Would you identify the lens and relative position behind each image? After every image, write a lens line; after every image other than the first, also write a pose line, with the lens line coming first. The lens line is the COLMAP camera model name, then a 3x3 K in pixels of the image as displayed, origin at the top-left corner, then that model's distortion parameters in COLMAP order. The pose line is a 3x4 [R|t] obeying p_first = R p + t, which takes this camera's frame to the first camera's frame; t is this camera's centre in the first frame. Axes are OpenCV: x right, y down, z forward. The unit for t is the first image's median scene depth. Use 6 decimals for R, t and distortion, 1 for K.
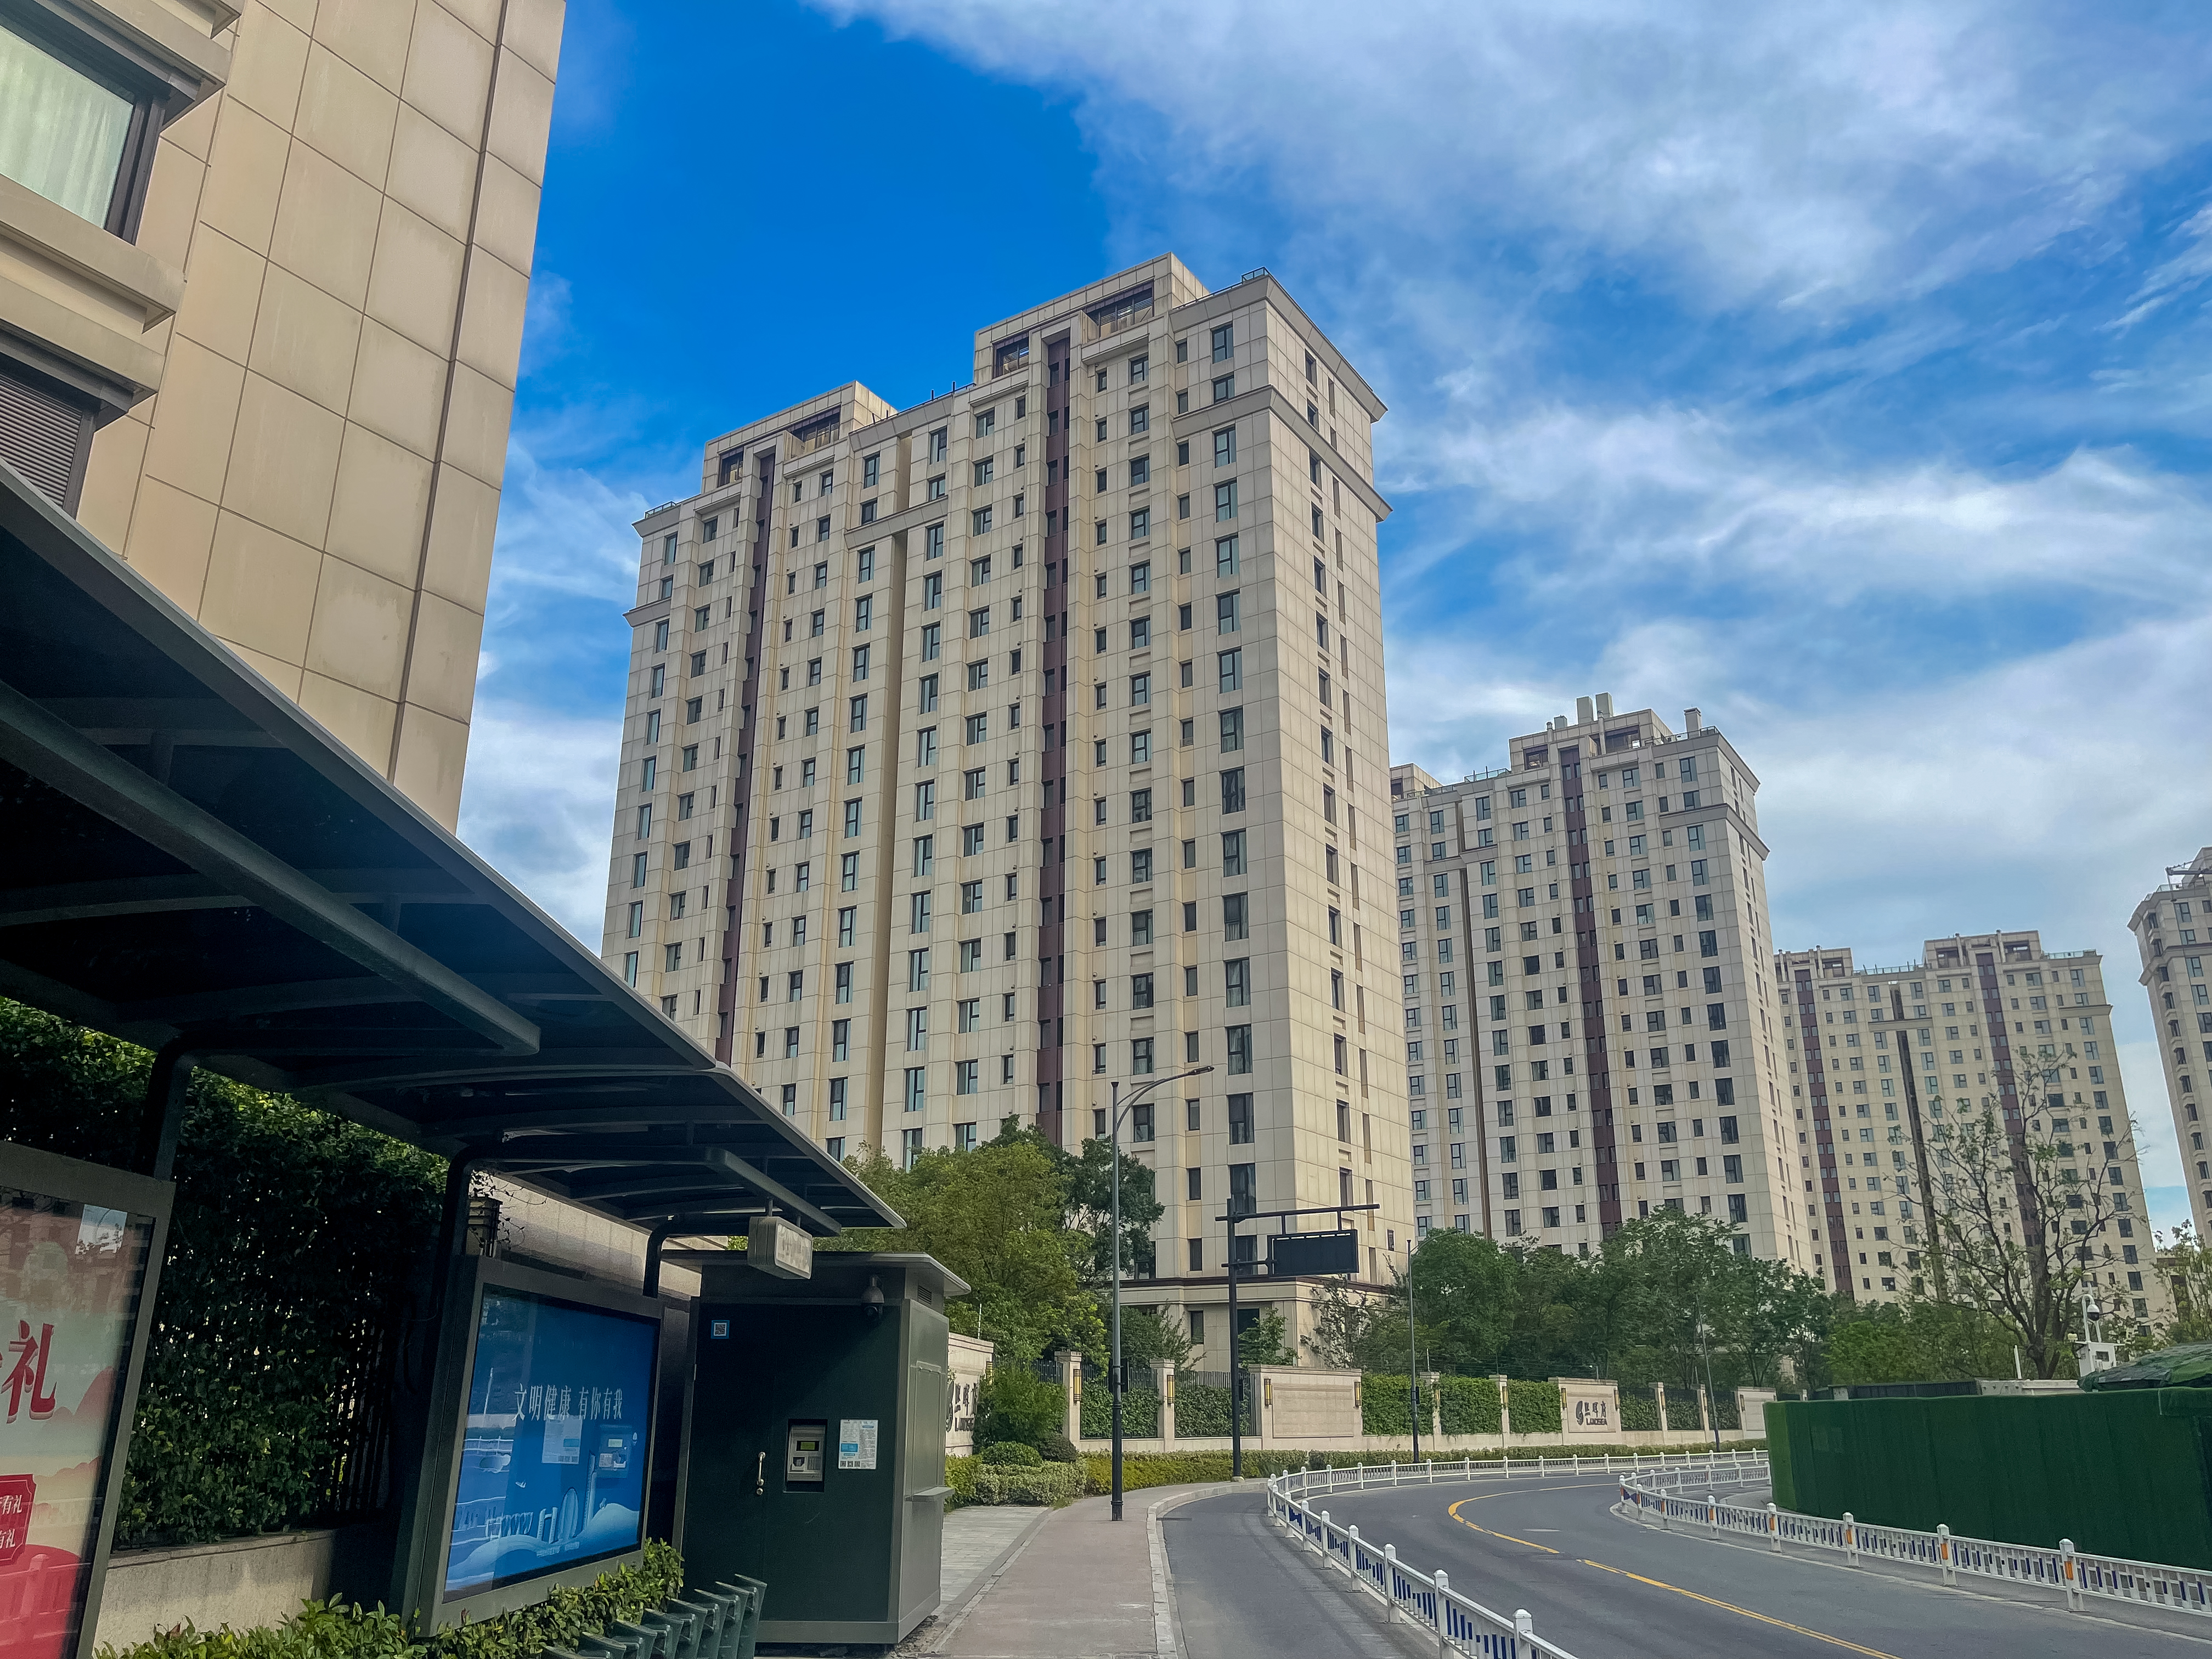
lens RADIAL K [[1687.4, 0, 1105.3], [0, 1687.4, 849.0], [0, 0, 1]] dist [-0.013150, 0.016640]
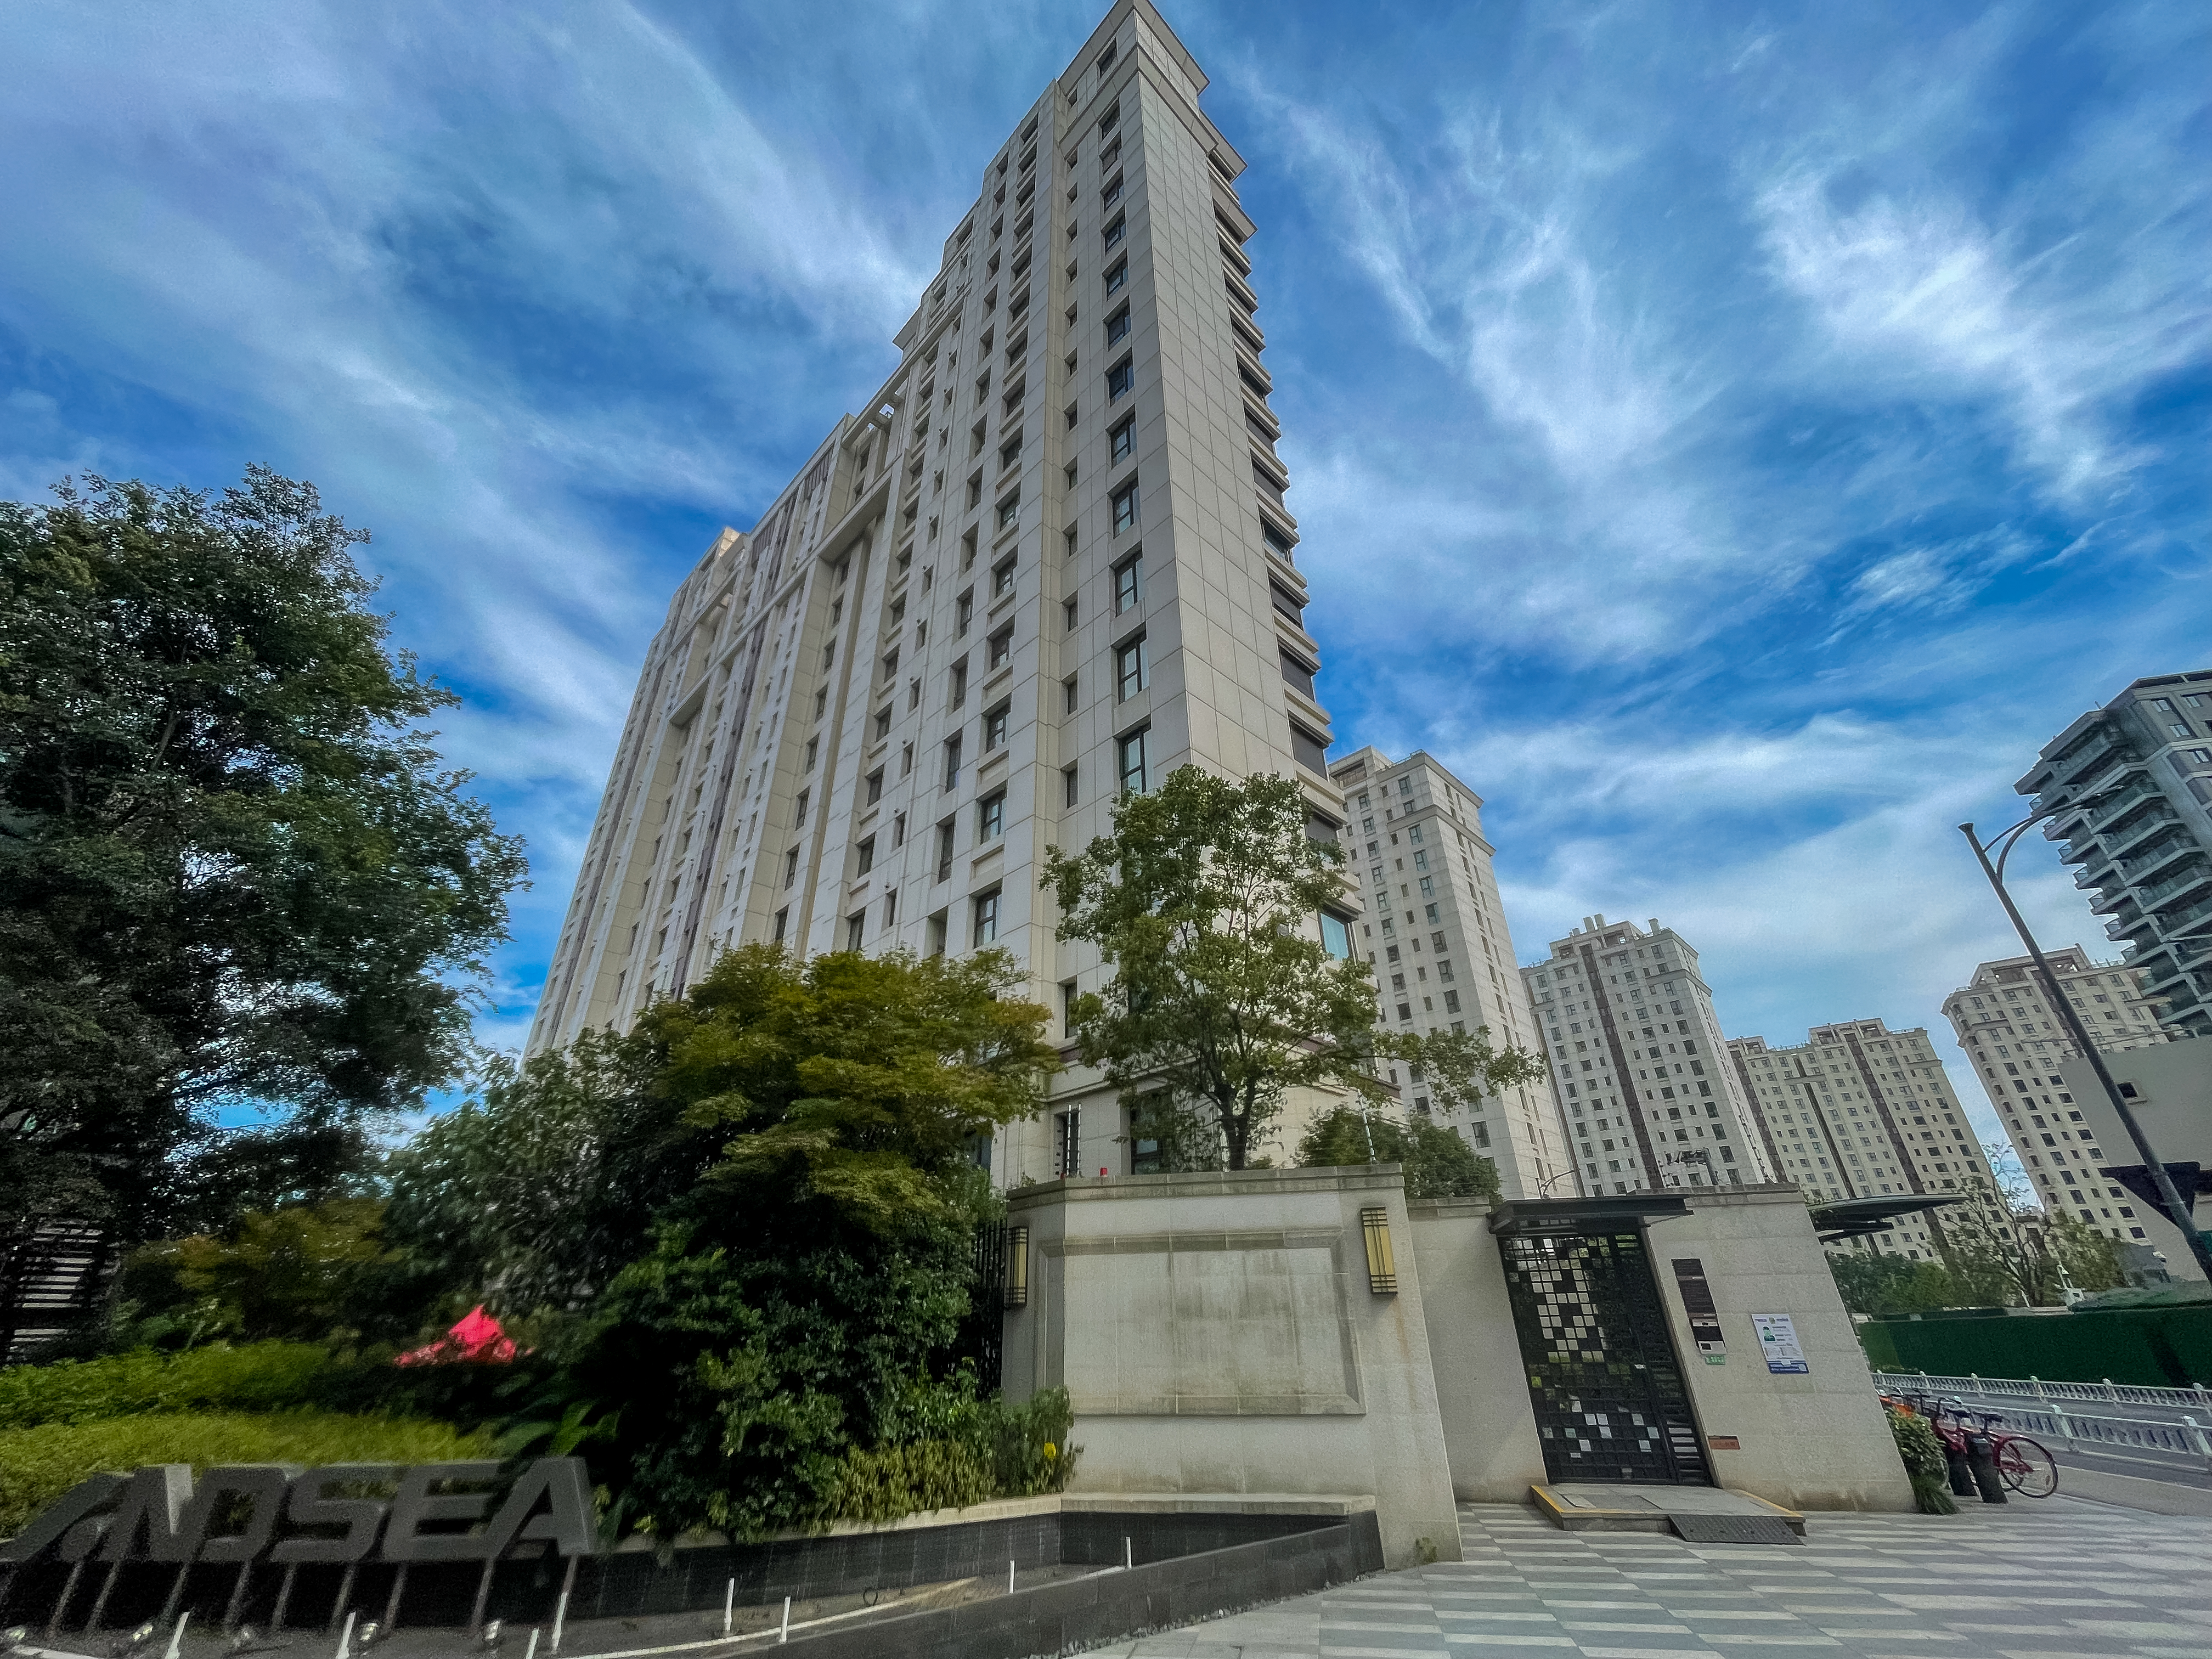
lens RADIAL K [[902.4, 0, 1123.7], [0, 902.4, 827.9], [0, 0, 1]] dist [0.010570, 0.000850]
pose [[0.982881, -0.113820, -0.144877, -0.101554], [0.083734, 0.976410, -0.199029, -0.043160], [0.164113, 0.183491, 0.969225, -0.129338]]
